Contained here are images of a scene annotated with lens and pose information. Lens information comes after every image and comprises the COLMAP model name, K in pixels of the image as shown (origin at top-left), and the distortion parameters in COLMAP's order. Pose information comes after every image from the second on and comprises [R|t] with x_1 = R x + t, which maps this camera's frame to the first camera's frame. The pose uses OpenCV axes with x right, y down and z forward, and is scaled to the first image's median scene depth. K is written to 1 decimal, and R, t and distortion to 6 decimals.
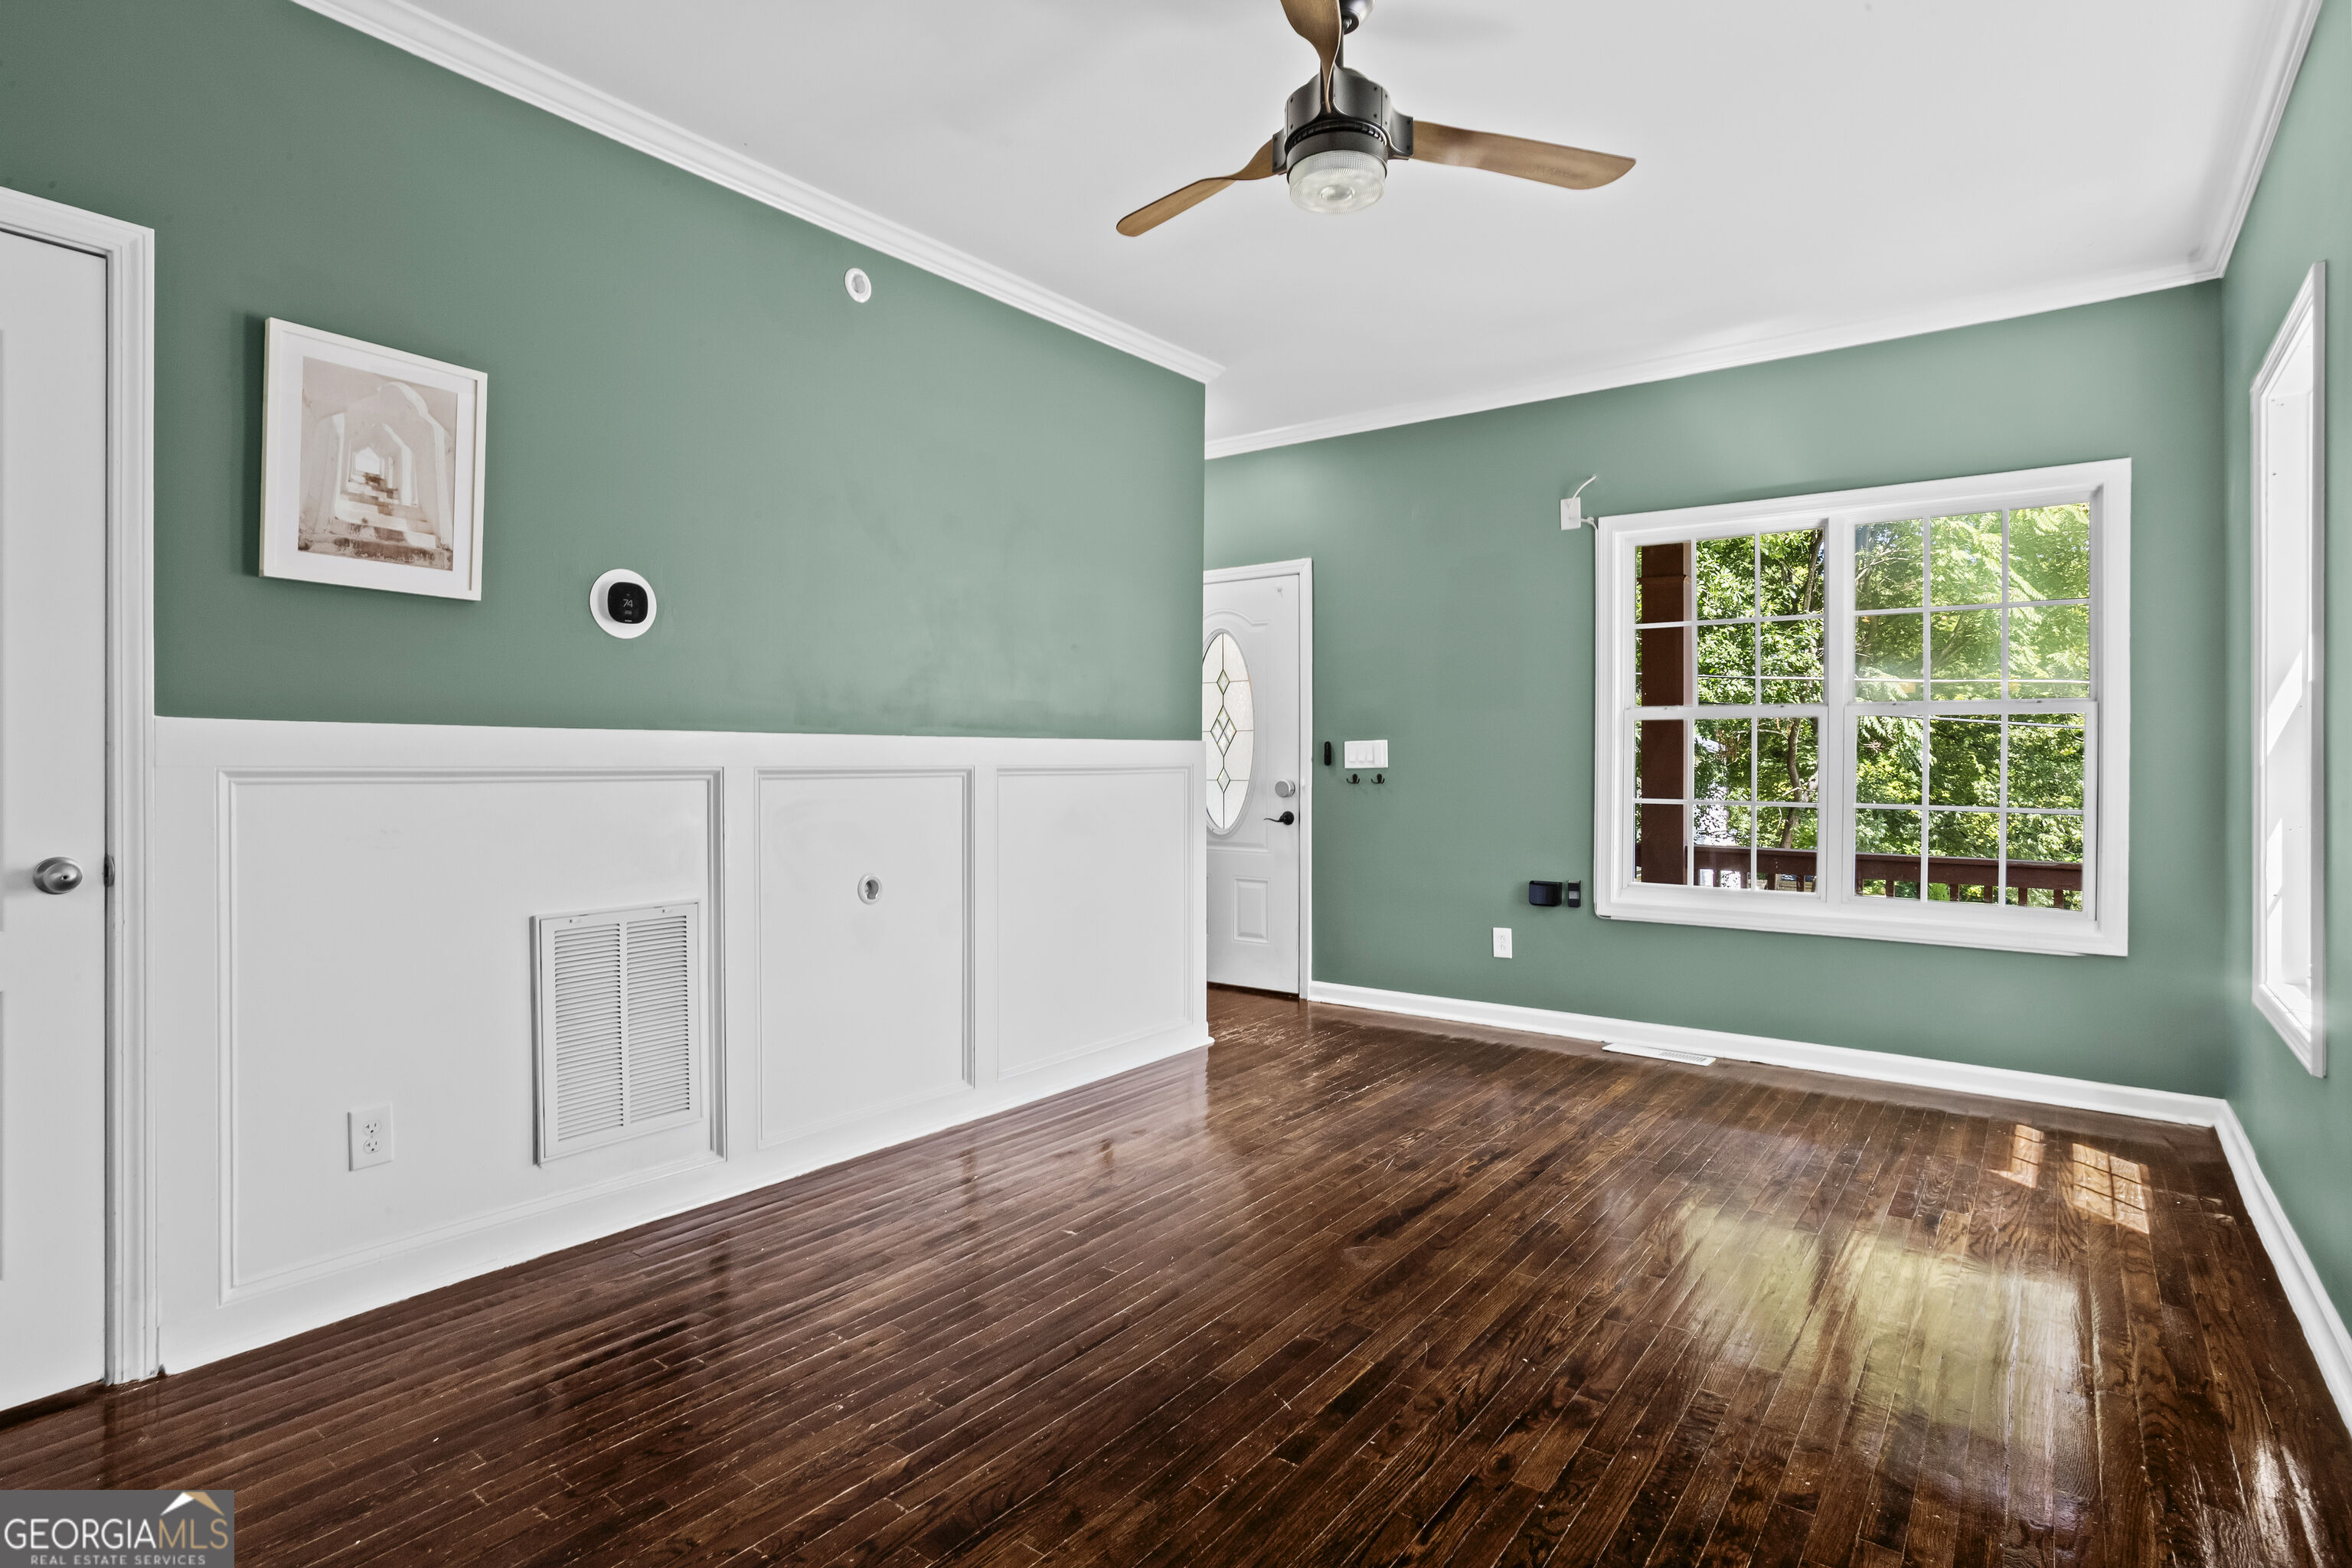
lens RADIAL K [[1186.5, 0, 1140.2], [0, 1186.5, 770.5], [0, 0, 1]] dist [-0.025119, 0.000918]
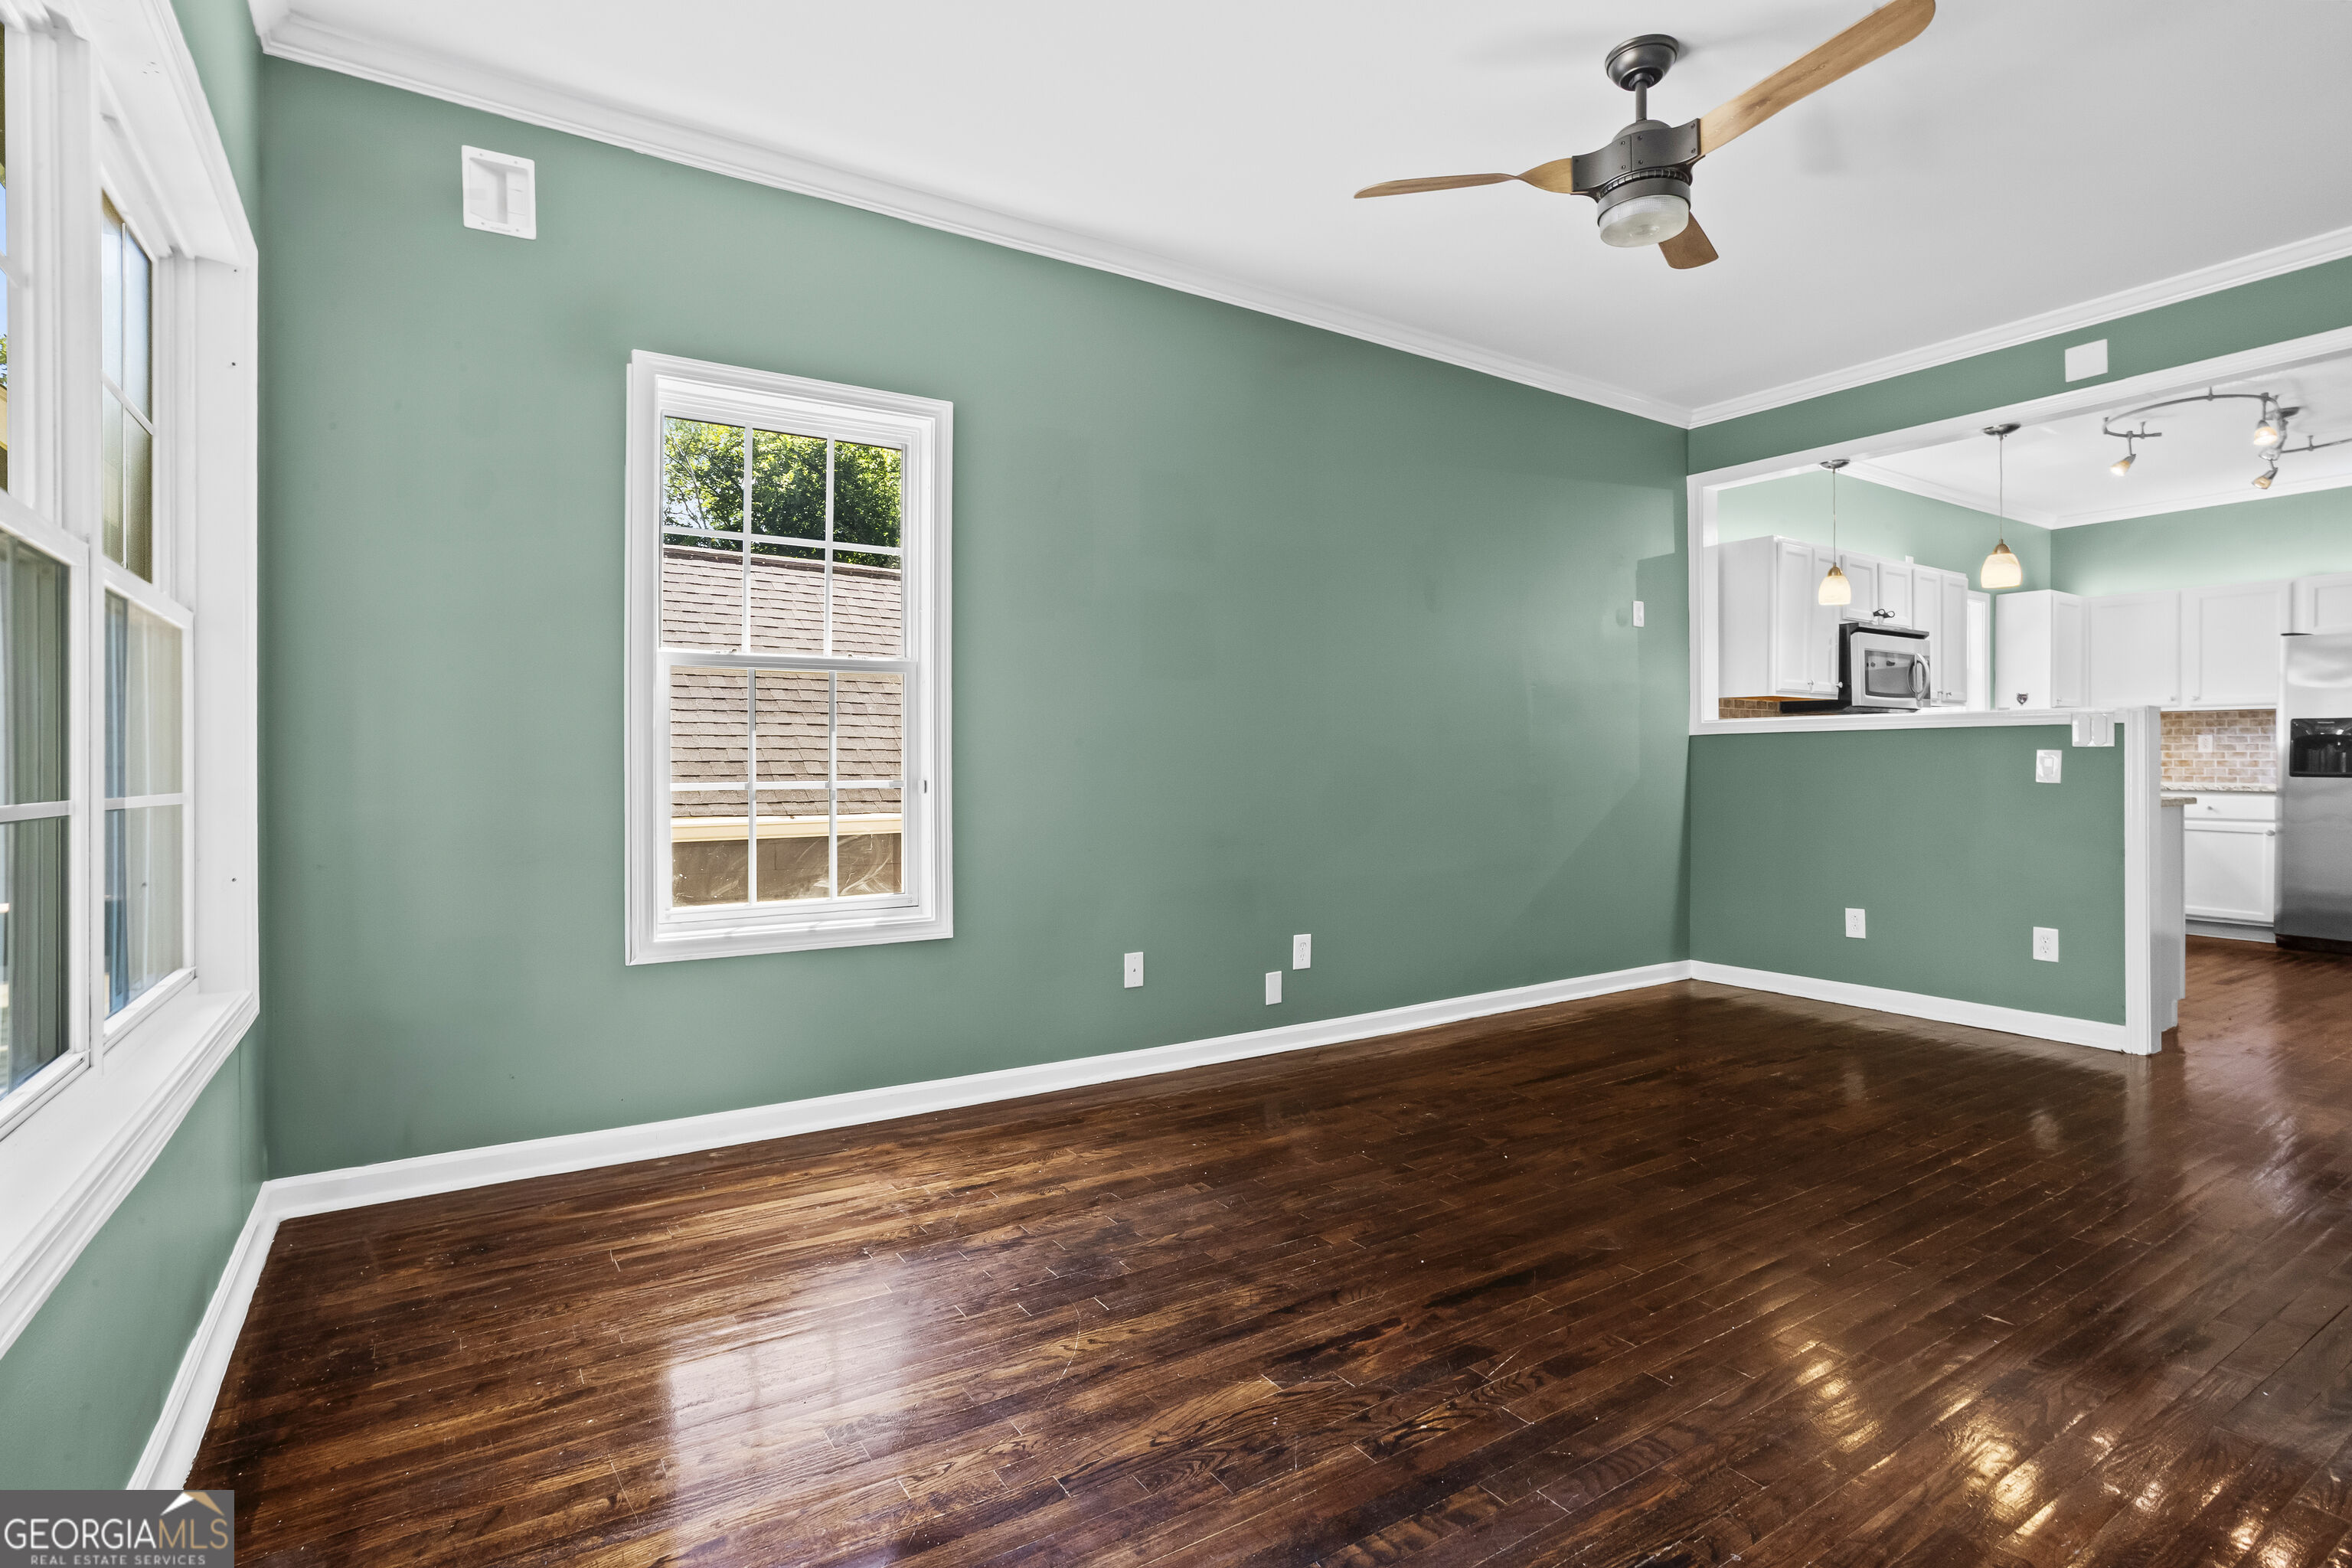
lens RADIAL K [[1126.3, 0, 1173.4], [0, 1126.3, 763.3], [0, 0, 1]] dist [-0.001838, 0.000451]
pose [[-0.949345, -0.000609, 0.314234, 0.217669], [-0.000182, 0.999999, 0.001390, 0.025881], [-0.314235, 0.001263, -0.949344, 1.840755]]
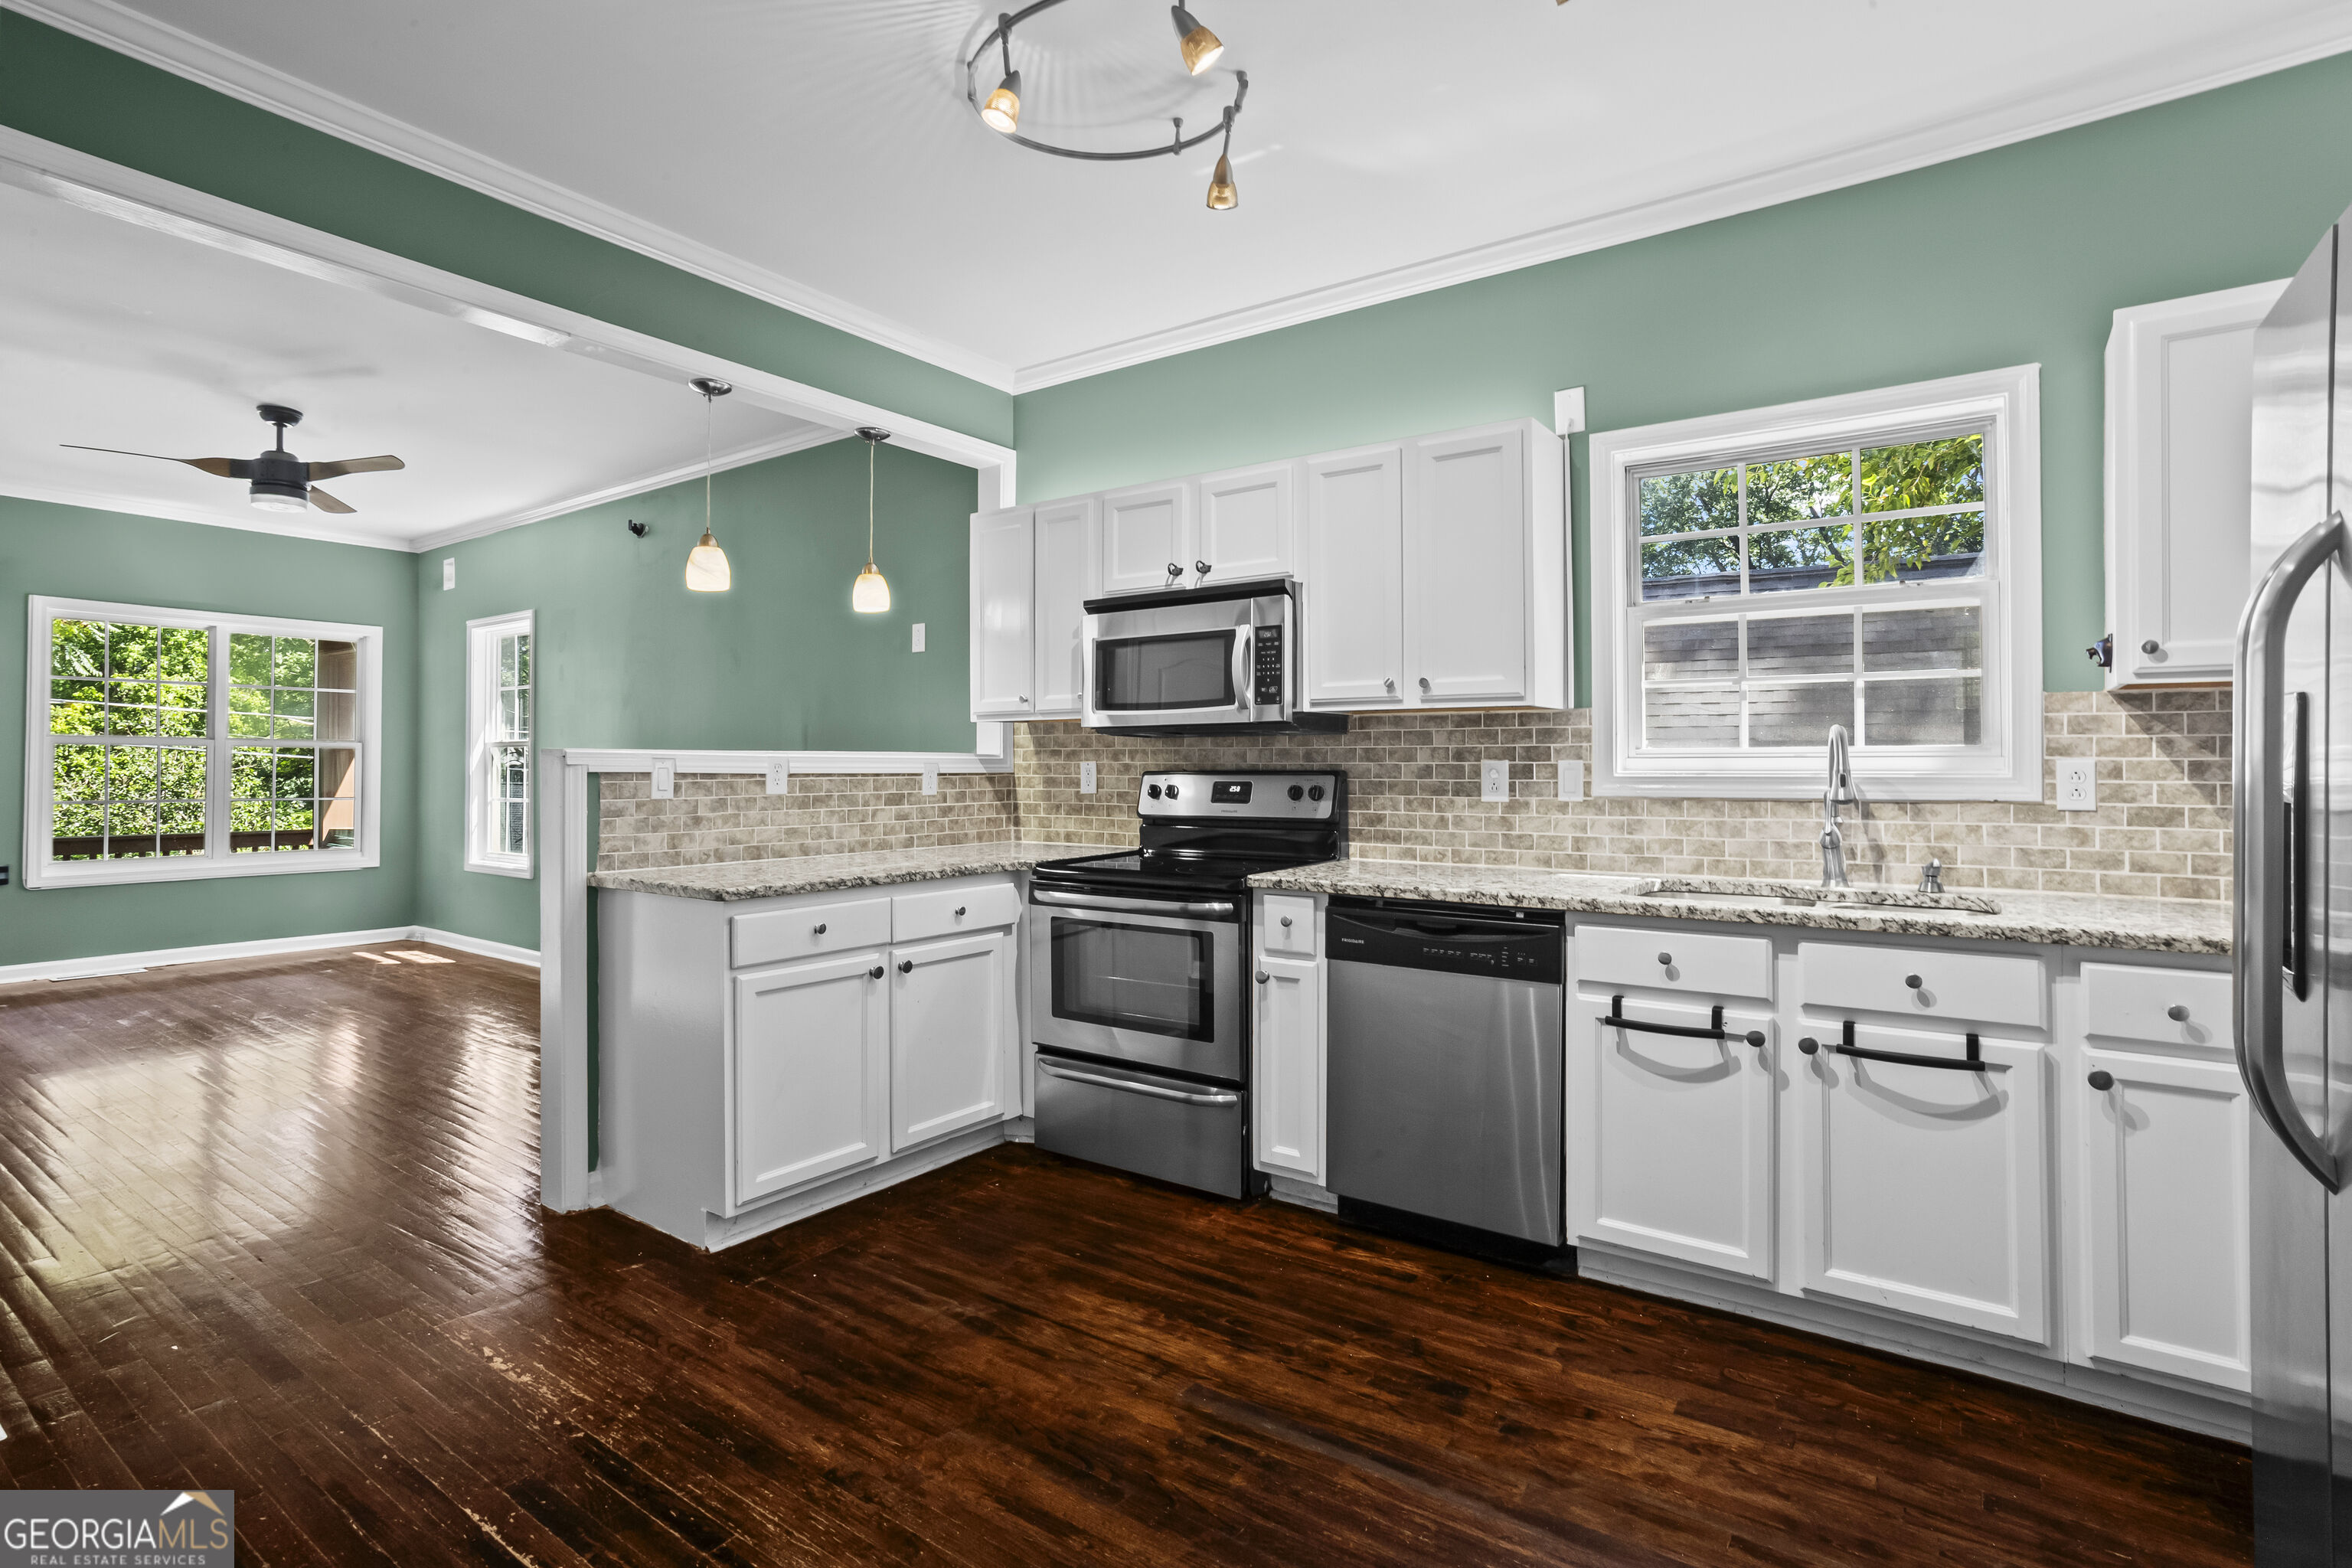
lens RADIAL K [[1166.1, 0, 1136.7], [0, 1166.1, 746.5], [0, 0, 1]] dist [-0.061529, 0.041472]
pose [[-0.047200, 0.016253, 0.998753, -1.620265], [0.003939, 0.999863, -0.016085, -0.035514], [-0.998878, 0.003175, -0.047258, -0.409957]]
